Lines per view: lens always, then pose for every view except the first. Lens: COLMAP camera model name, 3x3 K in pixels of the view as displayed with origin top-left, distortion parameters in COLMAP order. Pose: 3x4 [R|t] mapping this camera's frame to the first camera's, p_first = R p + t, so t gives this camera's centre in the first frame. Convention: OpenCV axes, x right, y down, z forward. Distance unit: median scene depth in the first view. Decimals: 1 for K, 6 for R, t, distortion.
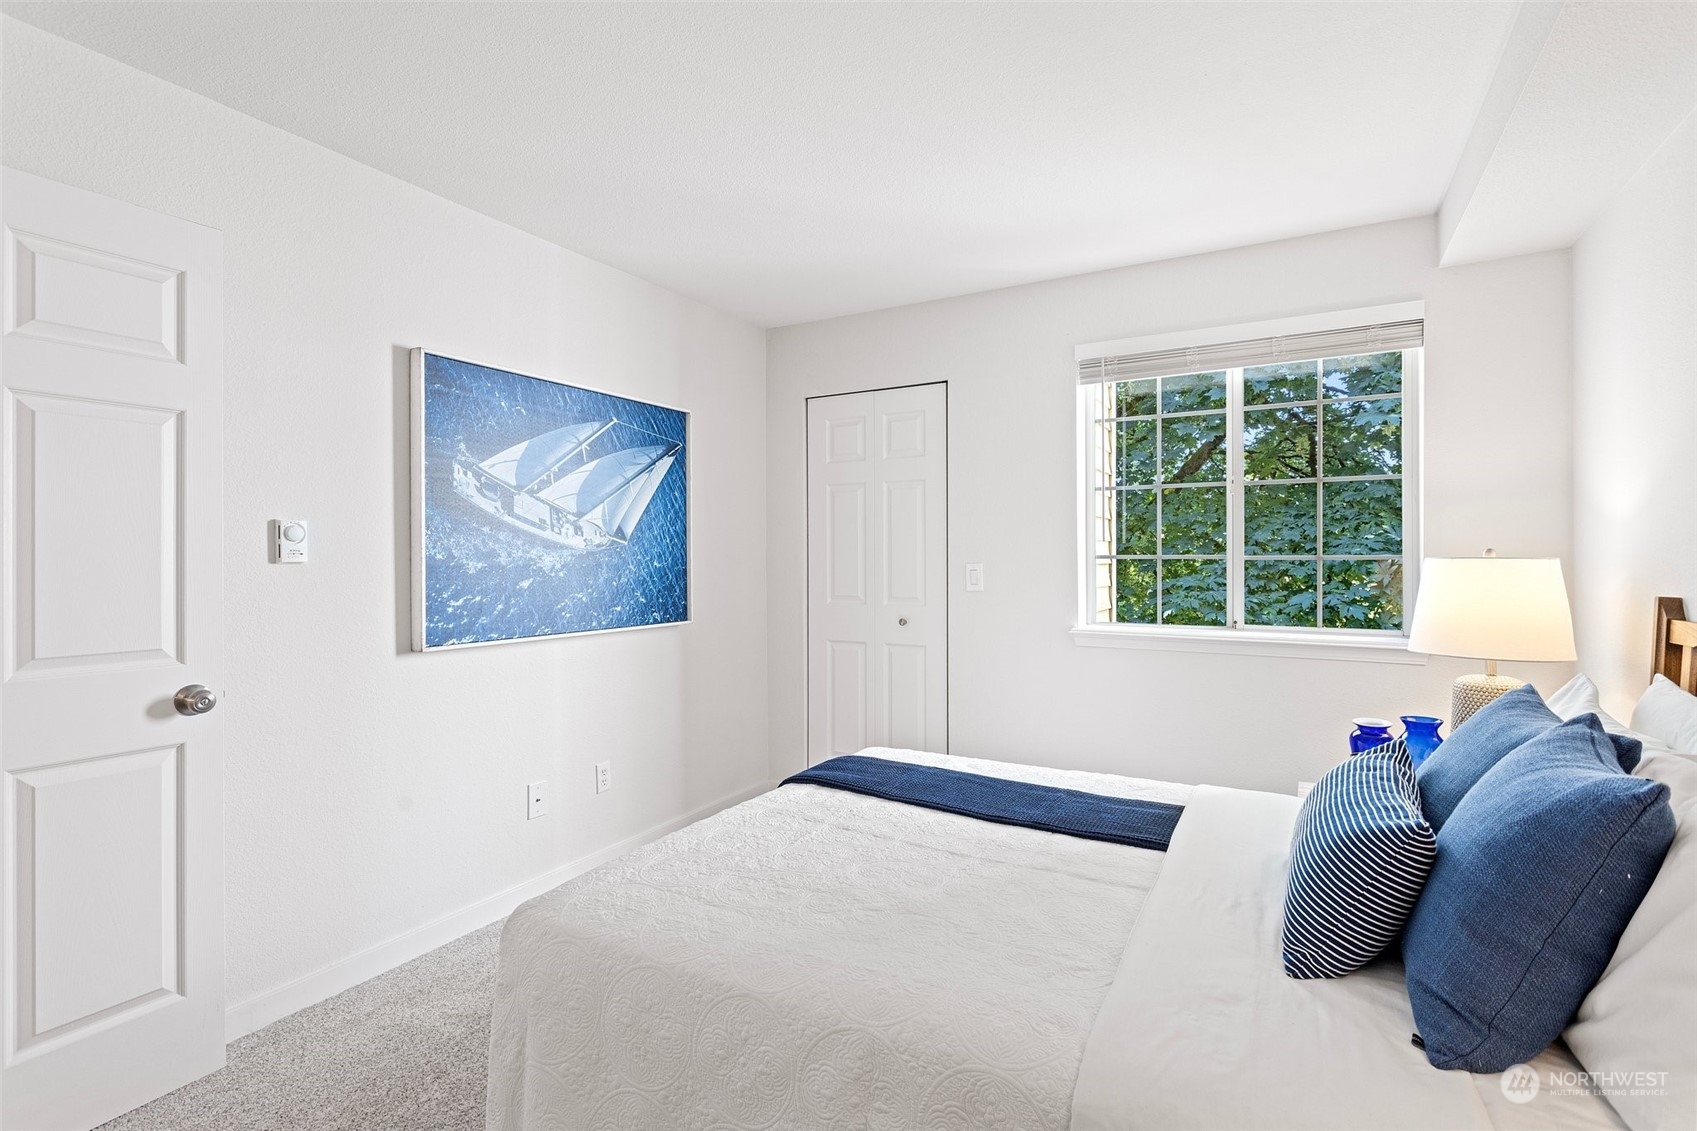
lens RADIAL K [[808.8, 0, 855.2], [0, 808.8, 562.3], [0, 0, 1]] dist [-0.003208, 0.000356]
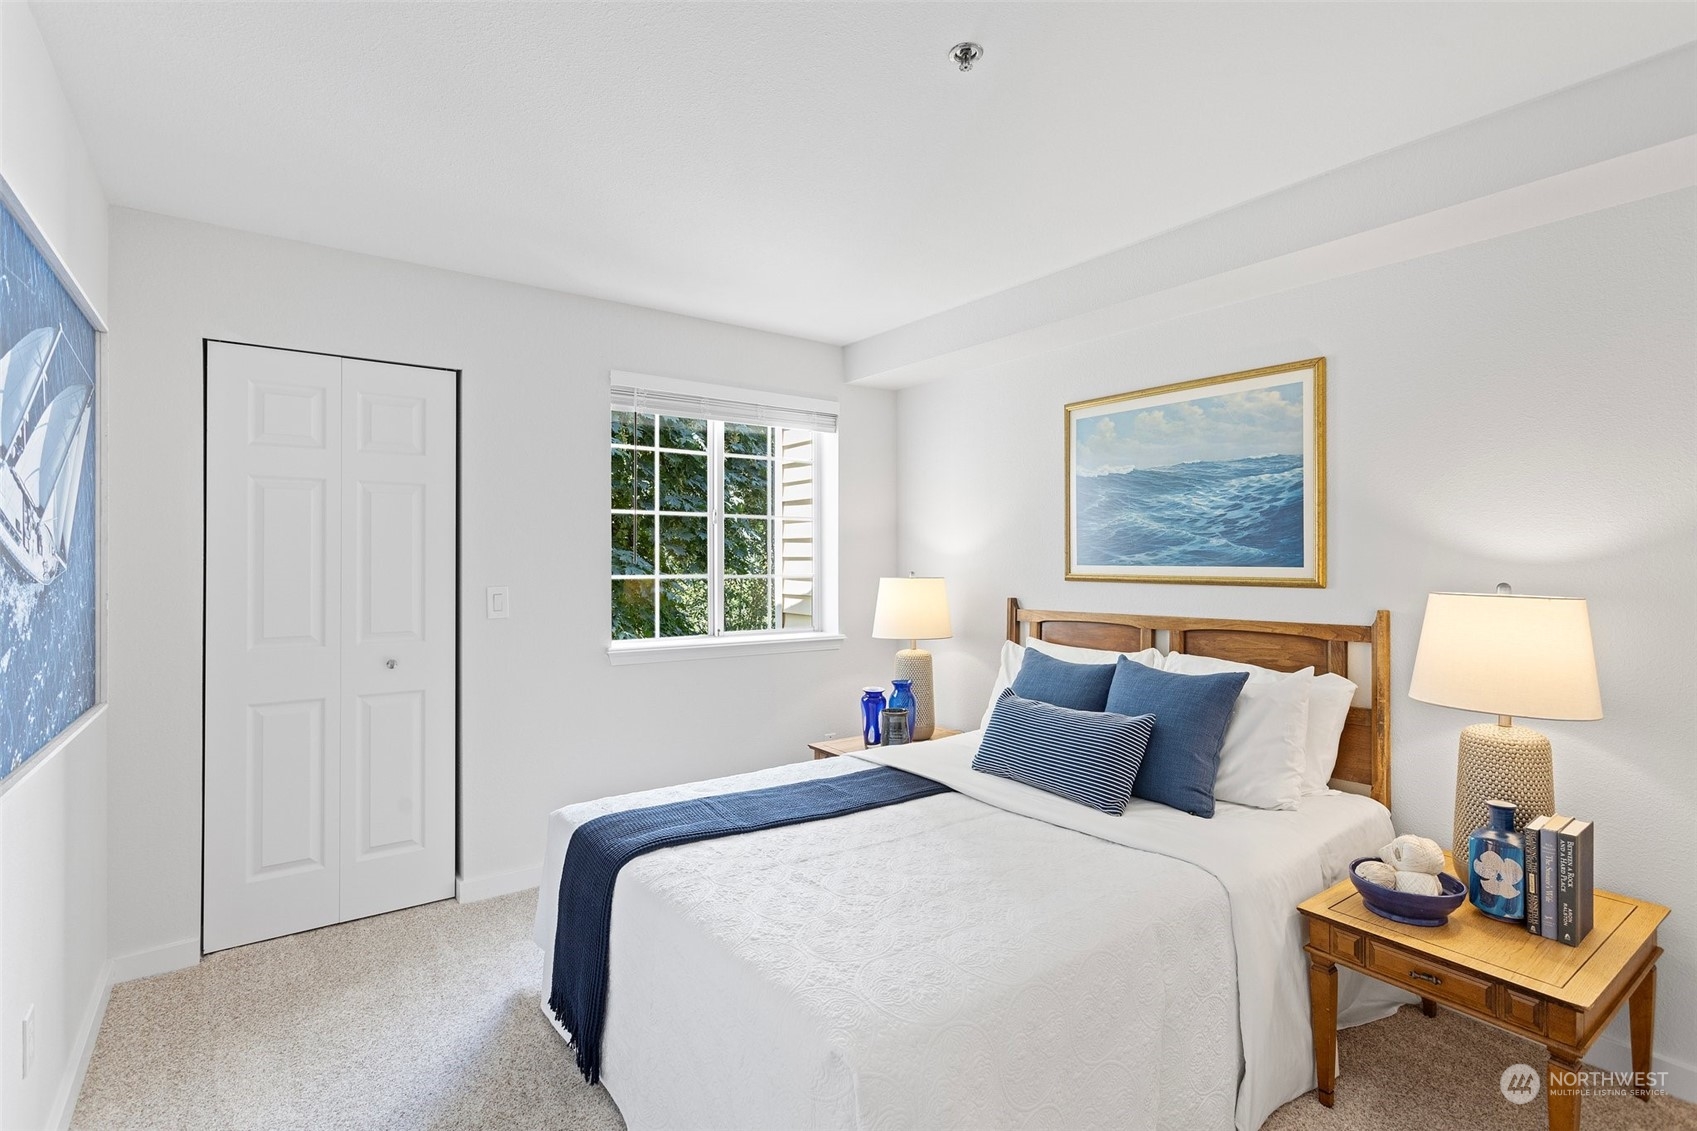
lens RADIAL K [[808.8, 0, 855.2], [0, 808.8, 558.1], [0, 0, 1]] dist [-0.003208, 0.000356]
pose [[0.399196, 0.005373, 0.916850, -0.617508], [0.005051, 0.999955, -0.008059, -0.025306], [-0.916852, 0.007849, 0.399151, 0.365964]]
